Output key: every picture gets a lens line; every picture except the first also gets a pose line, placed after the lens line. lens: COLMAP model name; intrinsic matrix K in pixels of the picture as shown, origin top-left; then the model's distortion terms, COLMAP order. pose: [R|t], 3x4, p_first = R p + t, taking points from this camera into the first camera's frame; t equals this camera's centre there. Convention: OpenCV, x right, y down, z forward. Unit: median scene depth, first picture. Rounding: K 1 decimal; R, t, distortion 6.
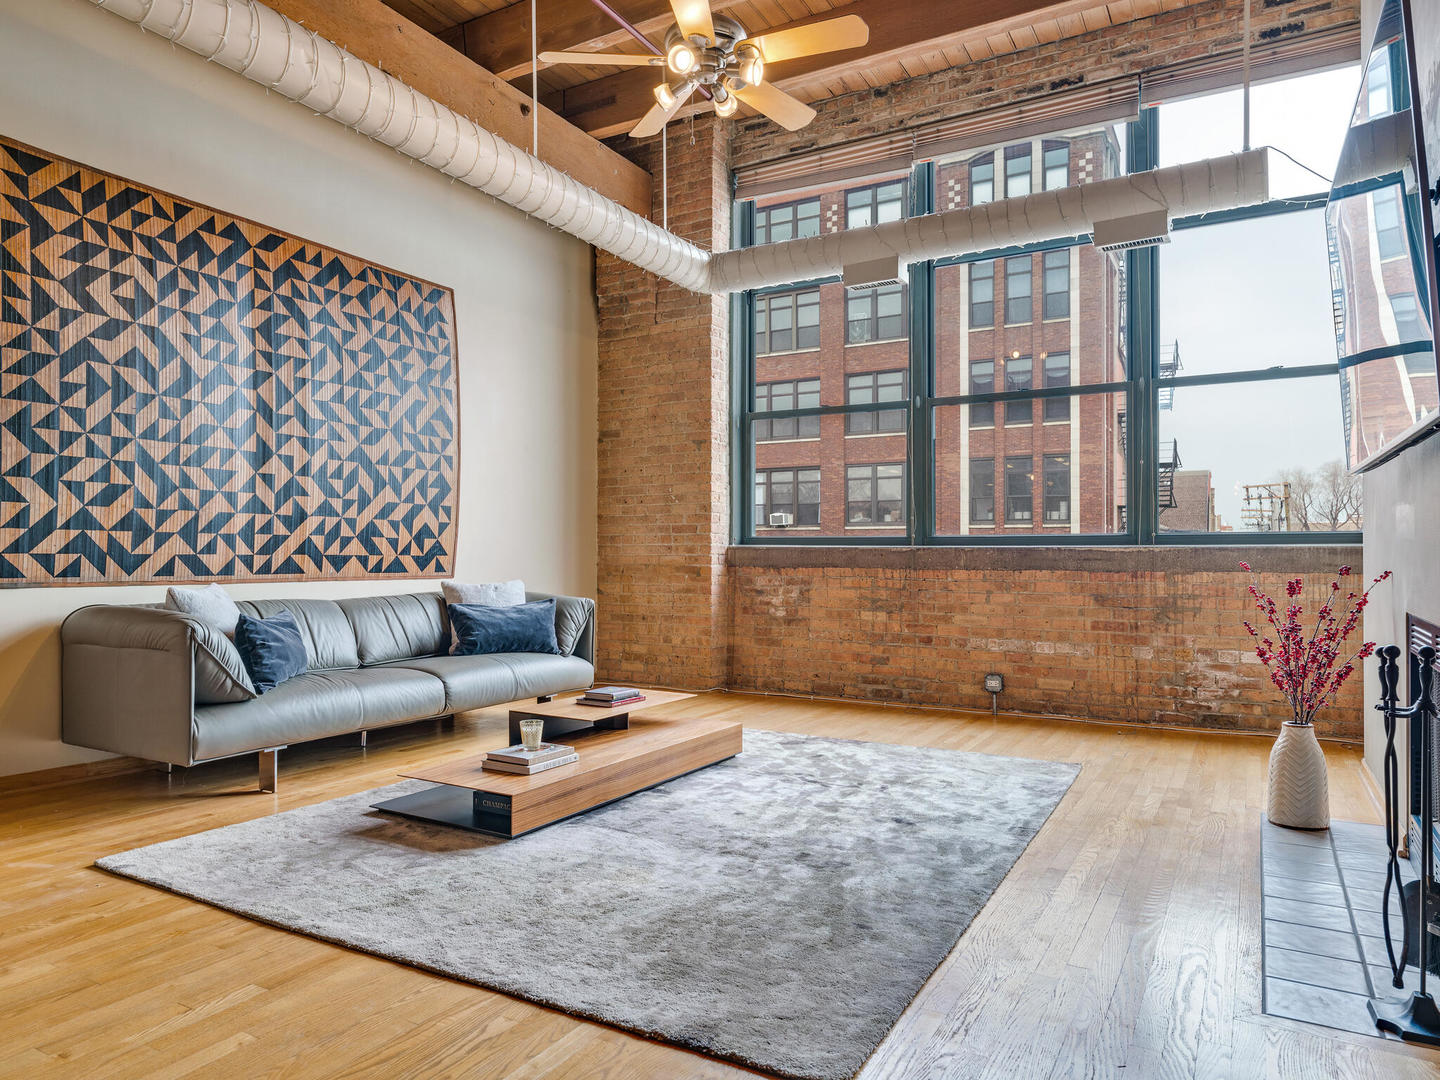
lens RADIAL K [[924.1, 0, 716.9], [0, 924.1, 559.4], [0, 0, 1]] dist [0.002444, -0.000742]
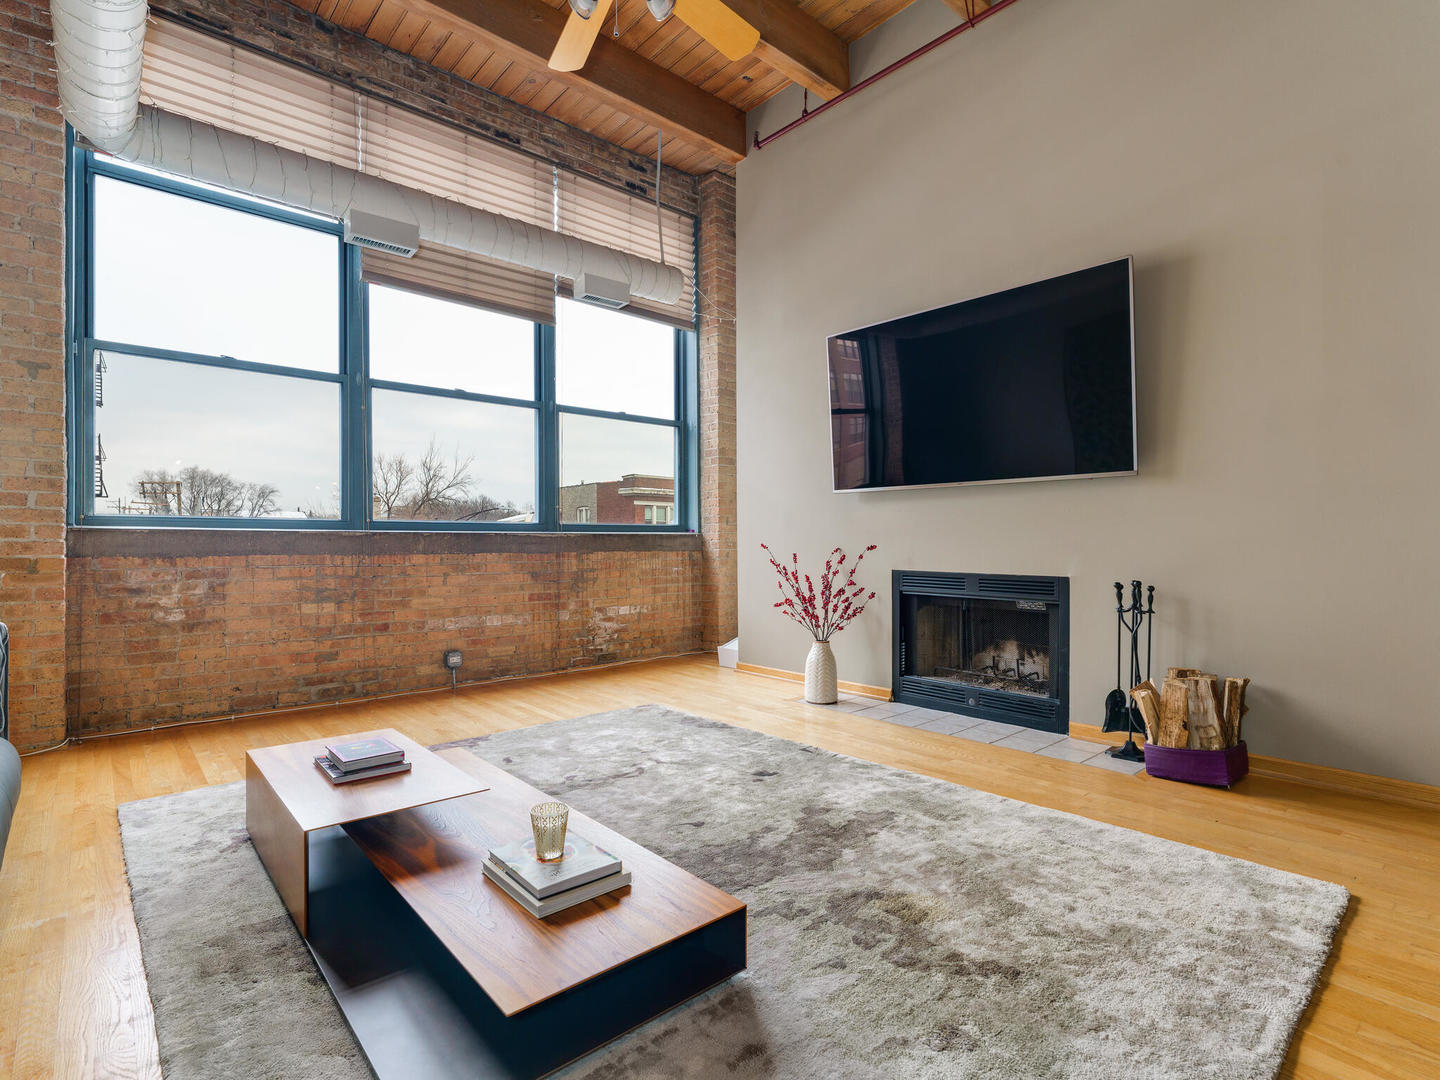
lens RADIAL K [[713.2, 0, 711.6], [0, 713.2, 546.0], [0, 0, 1]] dist [-0.003702, 0.000541]
pose [[0.326475, -0.008767, 0.945165, -0.362705], [0.006942, 0.999952, 0.006877, -0.000960], [-0.945180, 0.004316, 0.326520, 0.423117]]
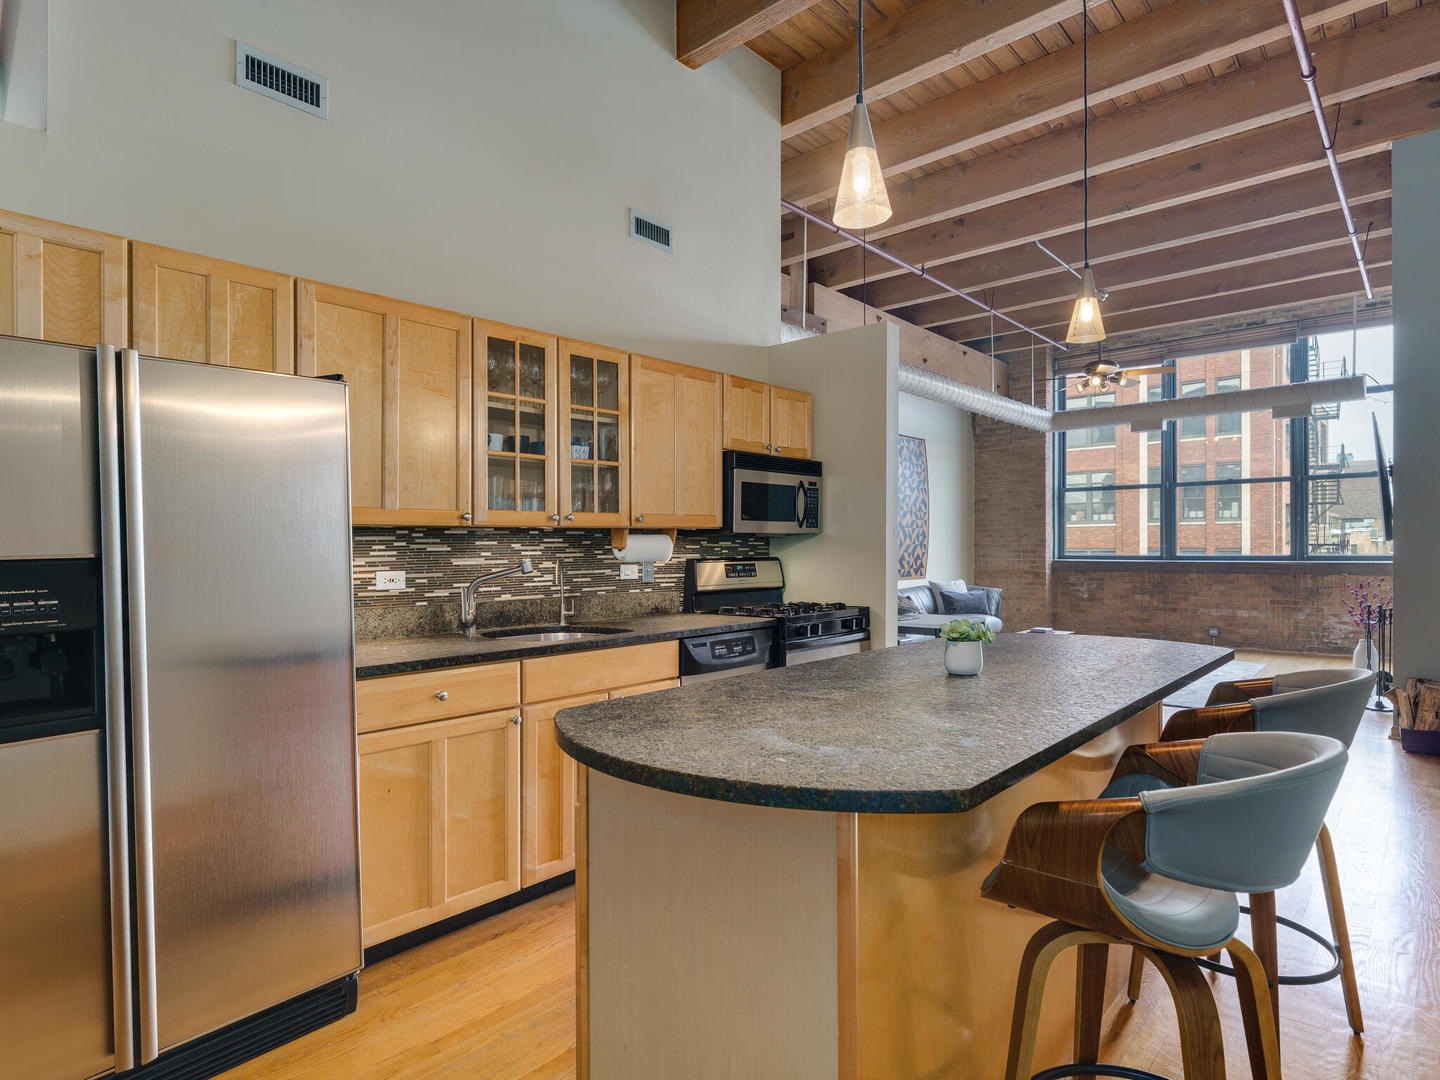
lens RADIAL K [[802.4, 0, 717.5], [0, 802.4, 563.7], [0, 0, 1]] dist [-0.000201, -0.001497]
pose [[0.978391, -0.007405, -0.206629, -0.352713], [0.011106, 0.999798, 0.016759, -0.046511], [0.206463, -0.018692, 0.978276, -0.819642]]
